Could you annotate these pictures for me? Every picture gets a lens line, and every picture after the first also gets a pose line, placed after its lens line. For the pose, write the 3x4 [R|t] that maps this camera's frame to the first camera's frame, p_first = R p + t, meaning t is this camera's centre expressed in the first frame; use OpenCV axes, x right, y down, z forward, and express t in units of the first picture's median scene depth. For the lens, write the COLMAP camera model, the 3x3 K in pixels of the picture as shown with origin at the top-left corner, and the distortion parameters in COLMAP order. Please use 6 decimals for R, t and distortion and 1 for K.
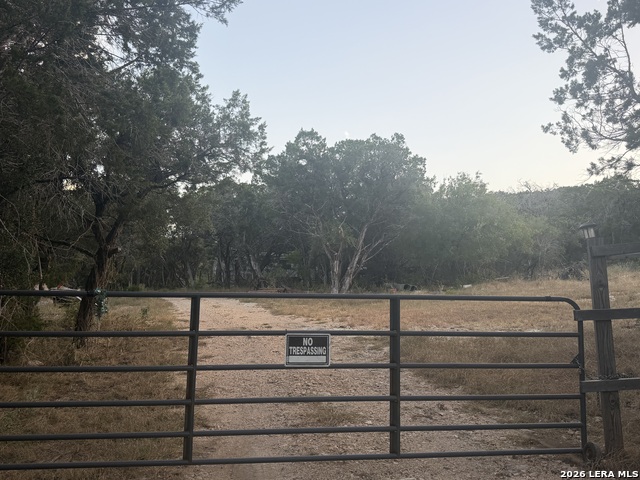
lens RADIAL K [[533.9, 0, 318.6], [0, 533.9, 240.2], [0, 0, 1]] dist [0.031974, -0.115301]
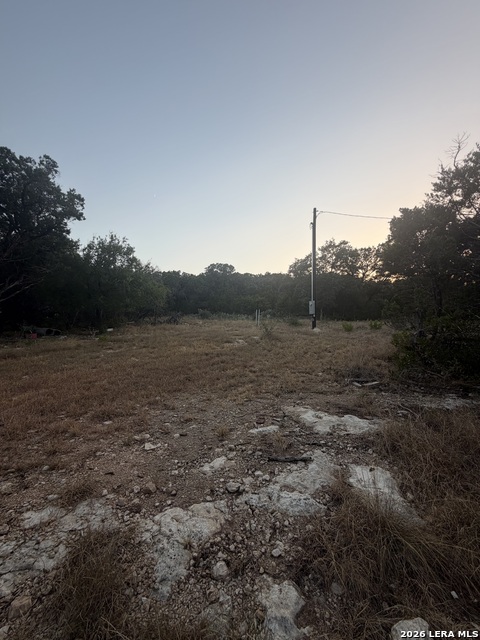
lens RADIAL K [[255.1, 0, 242.5], [0, 255.1, 318.5], [0, 0, 1]] dist [0.000926, 0.000019]
pose [[0.670917, 0.018526, 0.741301, 0.161324], [-0.067281, 0.997085, 0.035974, 0.063334], [-0.738474, -0.074011, 0.670208, 1.324791]]
